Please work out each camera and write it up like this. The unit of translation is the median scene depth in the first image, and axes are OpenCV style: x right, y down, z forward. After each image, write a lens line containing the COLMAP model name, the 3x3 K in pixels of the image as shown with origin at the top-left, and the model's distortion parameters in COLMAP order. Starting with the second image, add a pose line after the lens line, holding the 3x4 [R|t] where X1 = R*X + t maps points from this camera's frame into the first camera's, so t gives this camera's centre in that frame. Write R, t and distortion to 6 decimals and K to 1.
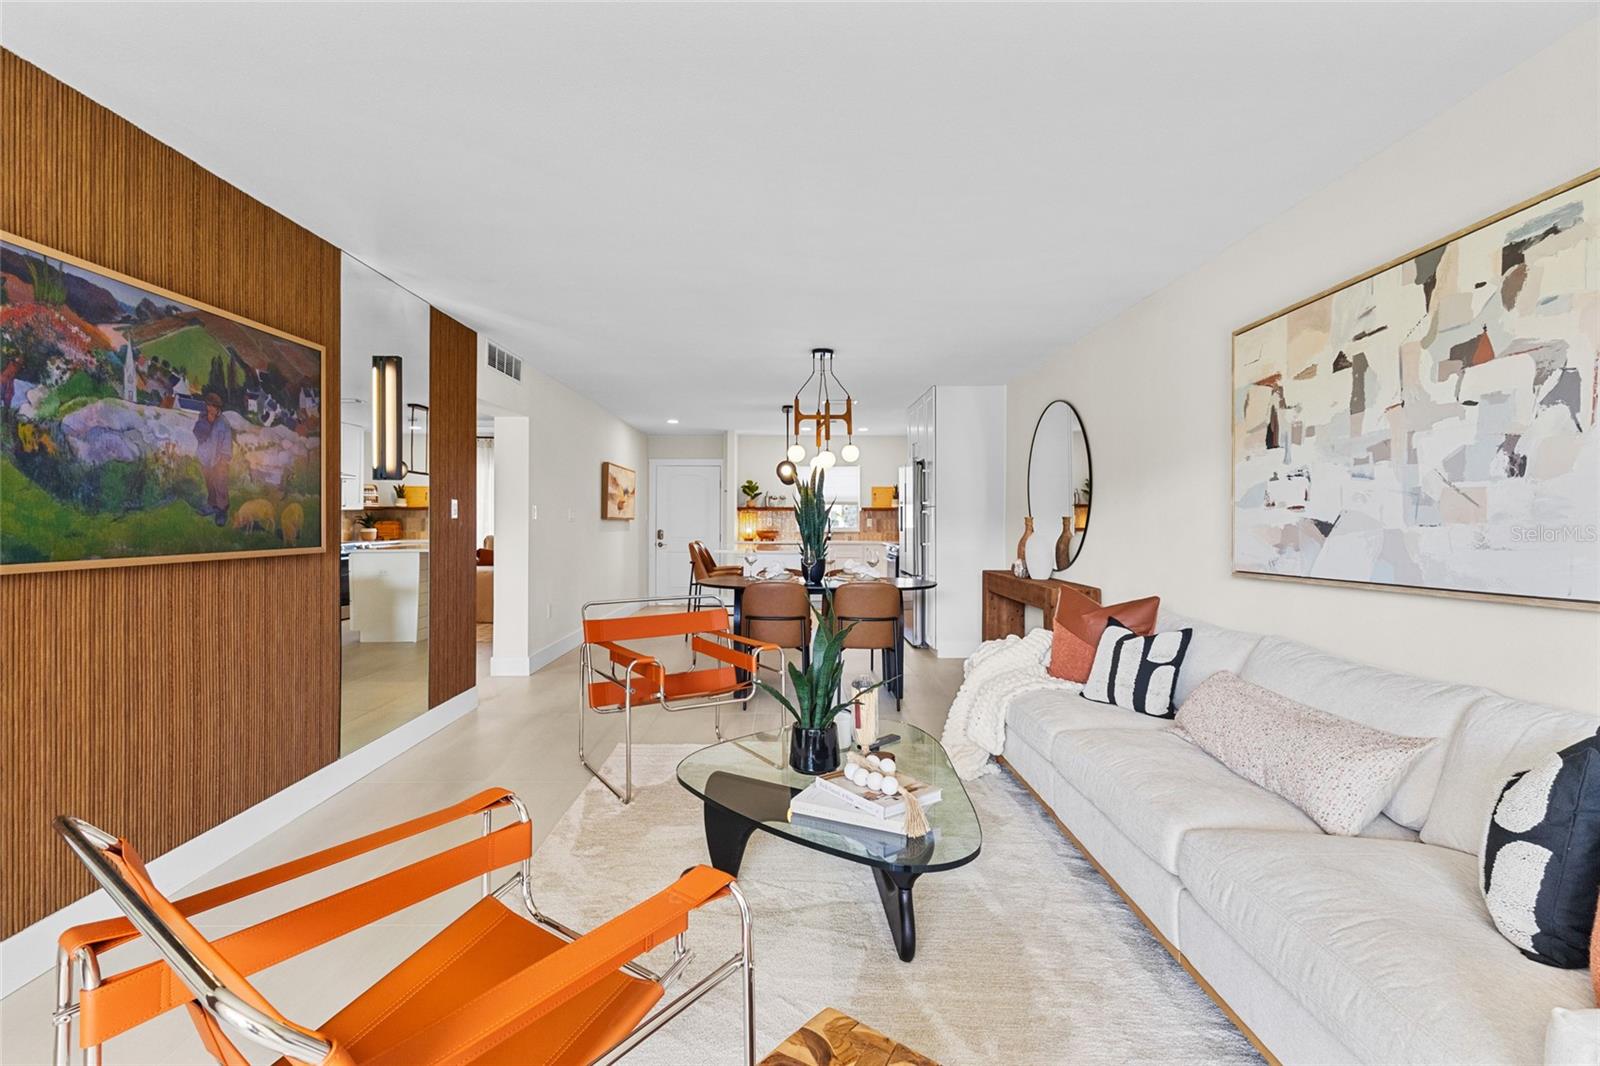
lens RADIAL K [[742.7, 0, 793.1], [0, 742.7, 518.9], [0, 0, 1]] dist [0.002127, 0.003503]
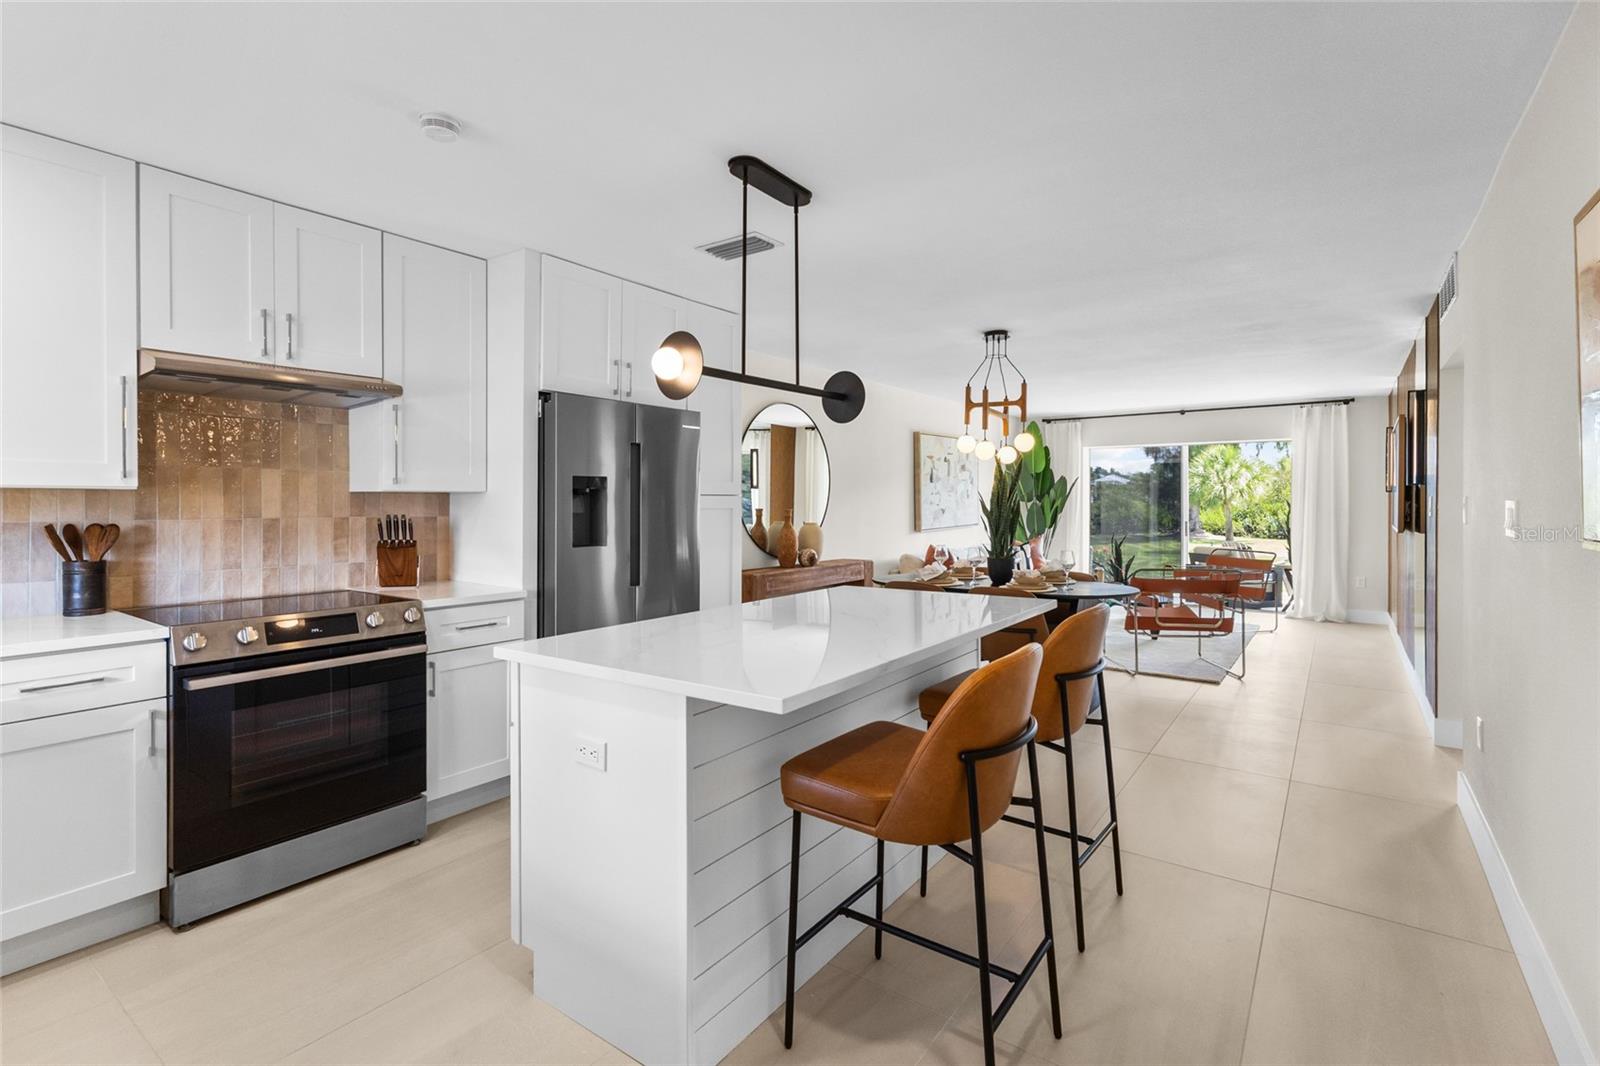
lens RADIAL K [[742.7, 0, 800.6], [0, 742.7, 504.9], [0, 0, 1]] dist [0.002127, 0.003503]
pose [[-0.805810, -0.006240, 0.592141, -0.587847], [-0.003539, 0.999977, 0.005721, -0.027931], [-0.592164, 0.002514, -0.805814, 3.528726]]
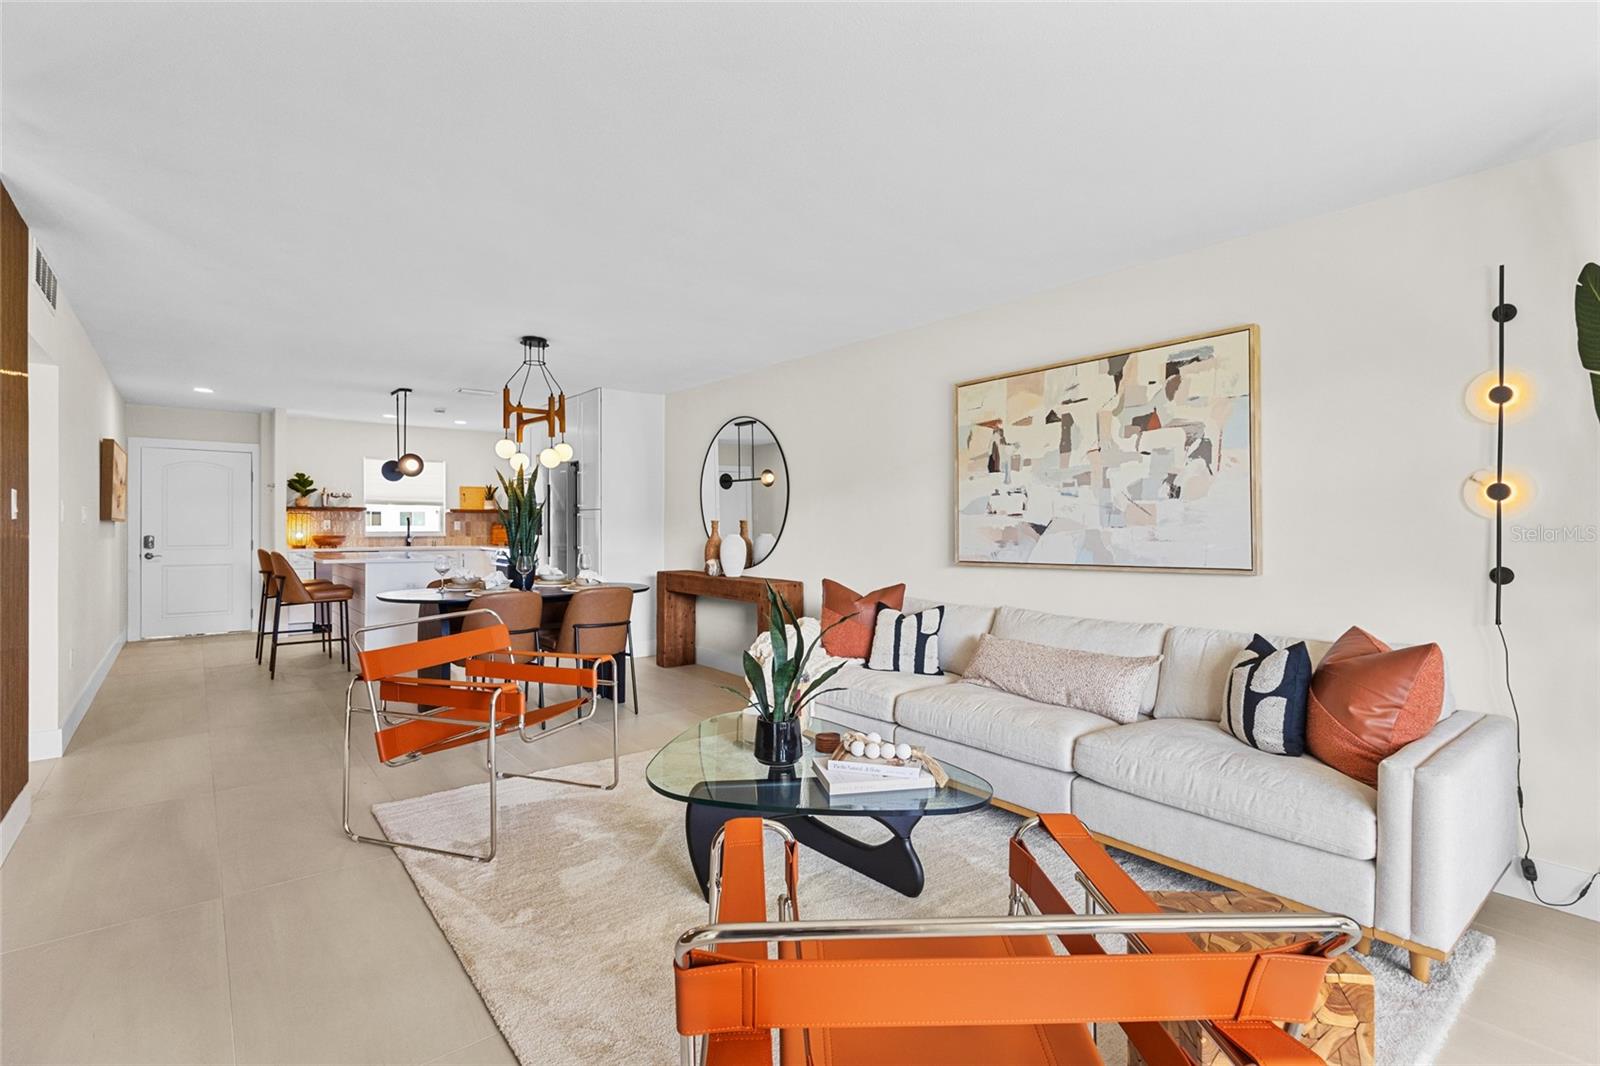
lens RADIAL K [[742.7, 0, 799.5], [0, 742.7, 527.3], [0, 0, 1]] dist [0.002127, 0.003503]
pose [[0.778883, -0.002278, 0.627165, -0.524899], [-0.002221, 0.999977, 0.006390, 0.000423], [-0.627165, -0.006370, 0.778860, 0.142848]]
